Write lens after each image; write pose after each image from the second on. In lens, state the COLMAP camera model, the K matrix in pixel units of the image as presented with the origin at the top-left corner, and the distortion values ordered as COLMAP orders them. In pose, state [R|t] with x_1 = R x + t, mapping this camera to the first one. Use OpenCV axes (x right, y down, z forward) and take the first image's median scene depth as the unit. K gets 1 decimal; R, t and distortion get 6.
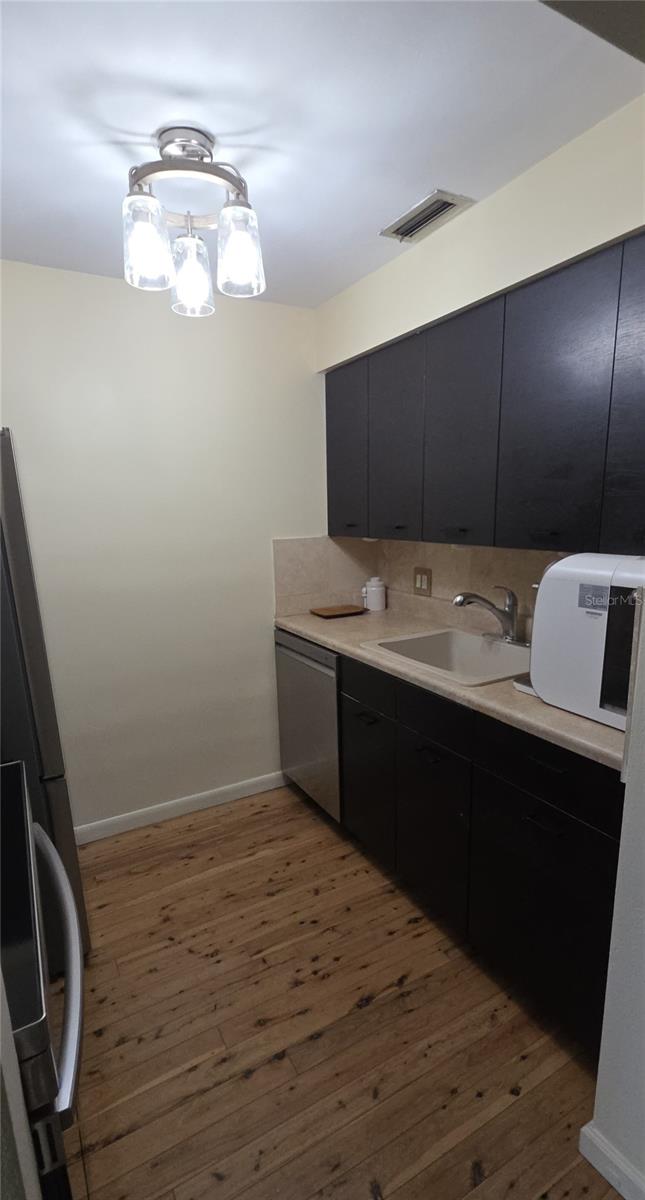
lens RADIAL K [[564.7, 0, 325.6], [0, 564.7, 635.4], [0, 0, 1]] dist [0.004650, -0.000858]
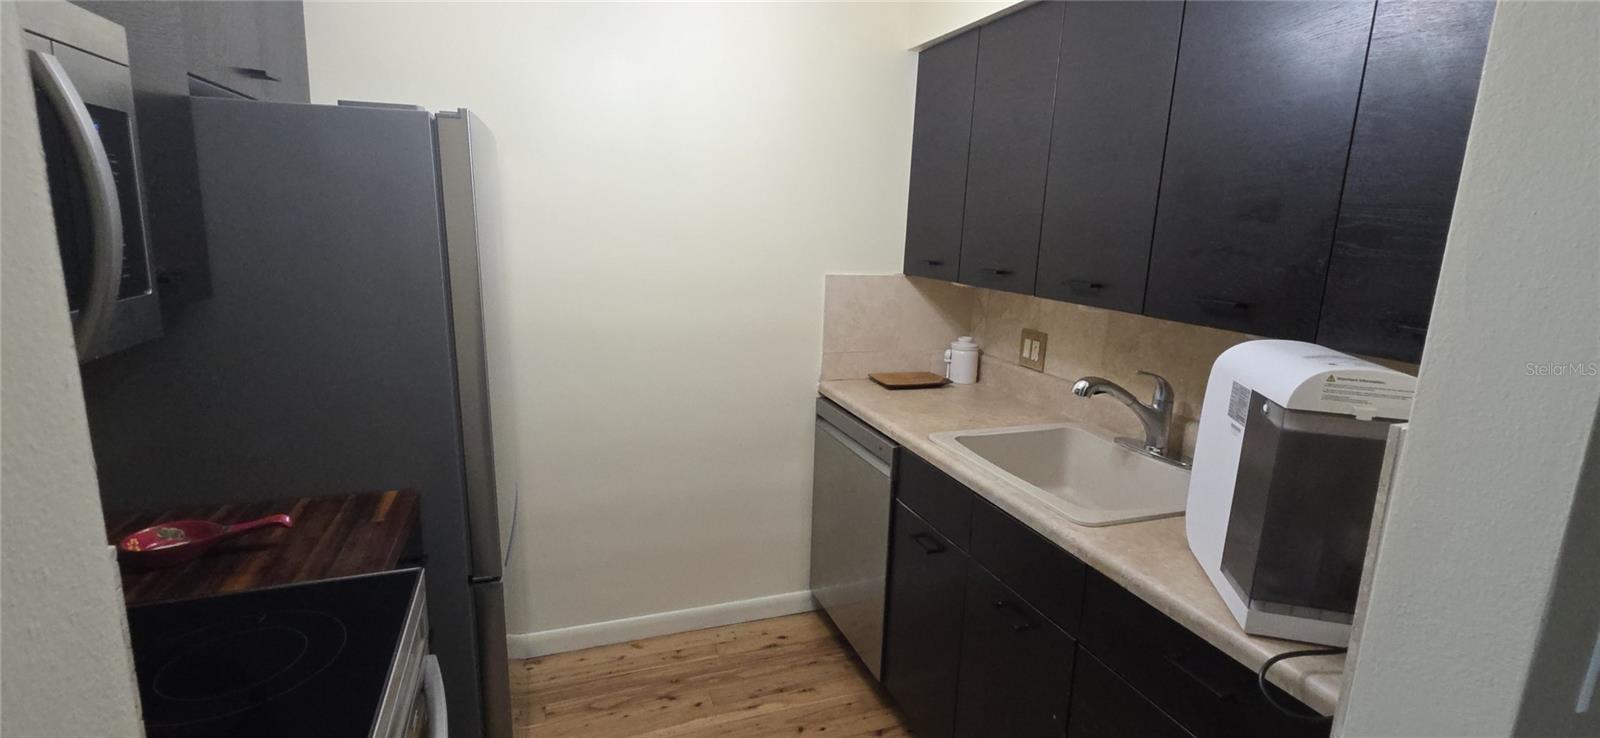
lens RADIAL K [[732.9, 0, 800.4], [0, 732.9, 372.9], [0, 0, 1]] dist [0.007503, -0.000070]
pose [[0.985151, 0.092157, -0.144860, 0.026187], [-0.095319, 0.995333, -0.015026, -0.029843], [0.142800, 0.028611, 0.989338, 0.071675]]
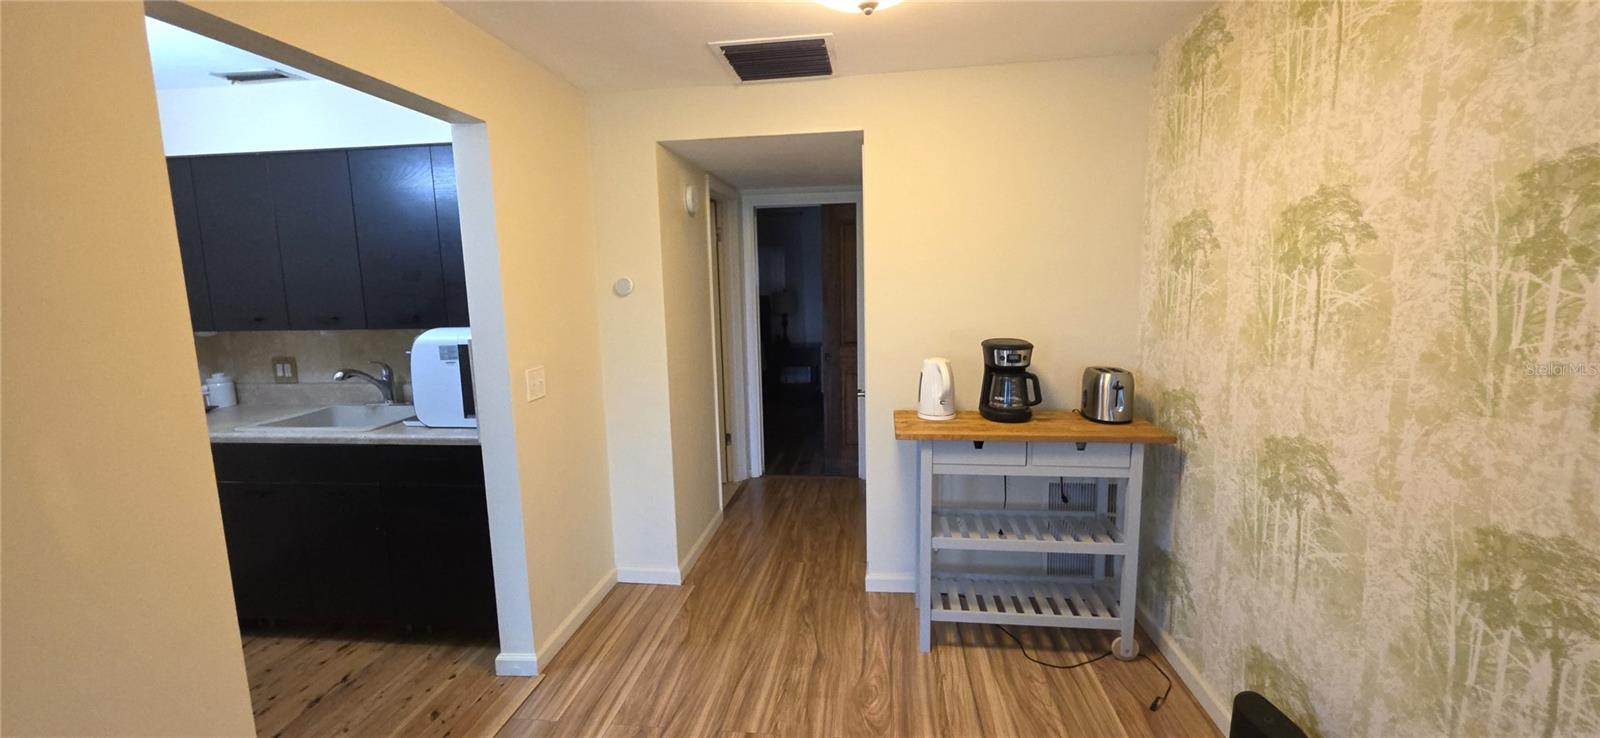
lens RADIAL K [[635.3, 0, 800.8], [0, 635.3, 365.7], [0, 0, 1]] dist [0.007920, -0.006017]
pose [[0.596187, -0.097304, 0.796927, -0.228722], [0.186585, 0.982242, -0.019654, 0.112968], [-0.780863, 0.160412, 0.603756, -0.527421]]
